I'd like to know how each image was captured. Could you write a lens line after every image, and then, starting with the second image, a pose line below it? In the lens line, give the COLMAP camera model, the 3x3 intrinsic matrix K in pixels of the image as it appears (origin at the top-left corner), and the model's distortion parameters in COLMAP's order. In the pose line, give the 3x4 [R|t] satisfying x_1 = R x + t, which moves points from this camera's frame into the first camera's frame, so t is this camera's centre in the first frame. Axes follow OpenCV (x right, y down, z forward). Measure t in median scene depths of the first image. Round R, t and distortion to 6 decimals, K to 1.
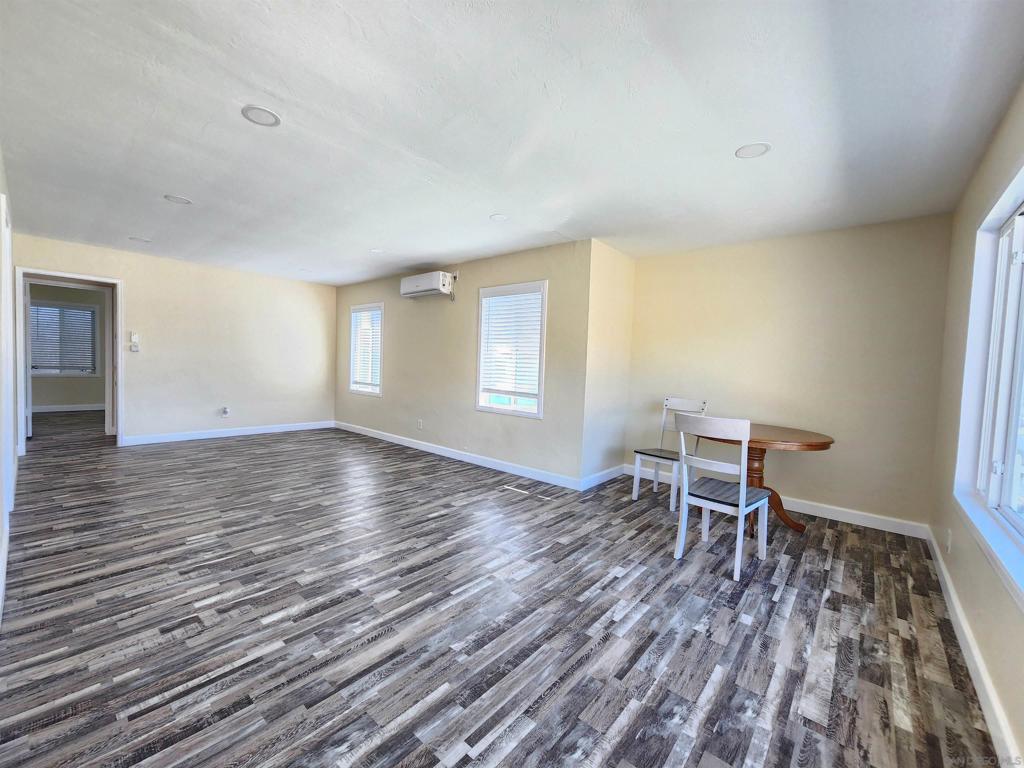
lens RADIAL K [[418.6, 0, 506.4], [0, 418.6, 385.7], [0, 0, 1]] dist [0.004506, -0.002692]
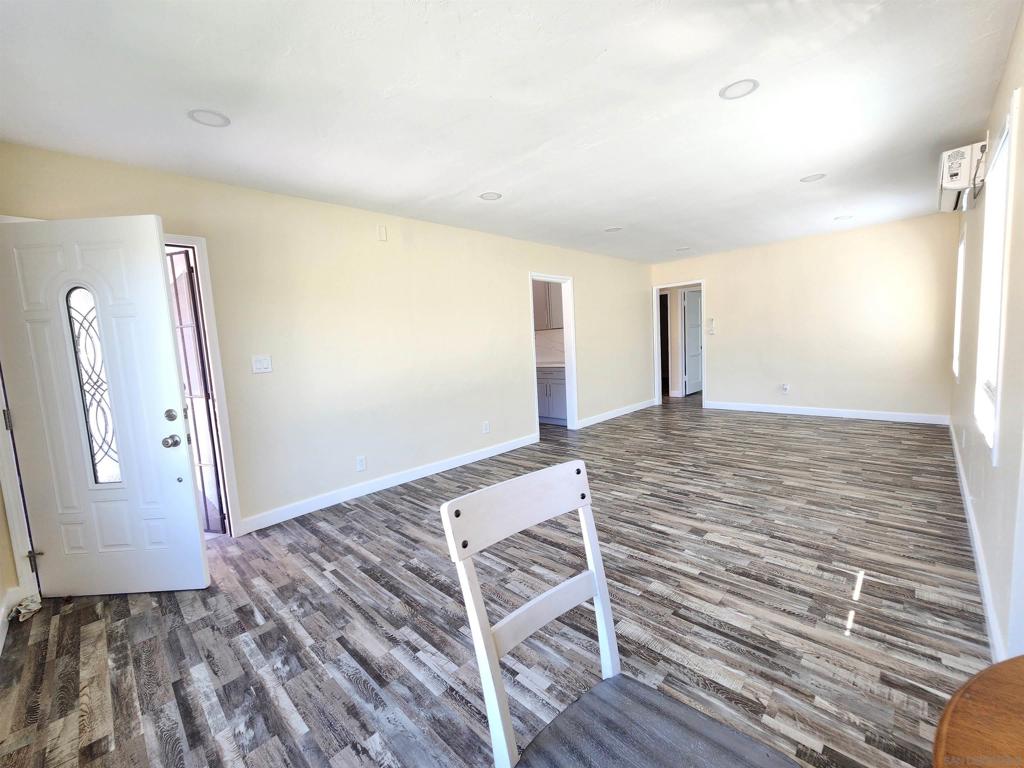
lens RADIAL K [[418.6, 0, 507.6], [0, 418.6, 383.8], [0, 0, 1]] dist [0.004506, -0.002692]
pose [[-0.066651, 0.066353, -0.995568, 1.125101], [0.004602, 0.997796, 0.066193, -0.052922], [0.997766, -0.000169, -0.066809, 1.303057]]
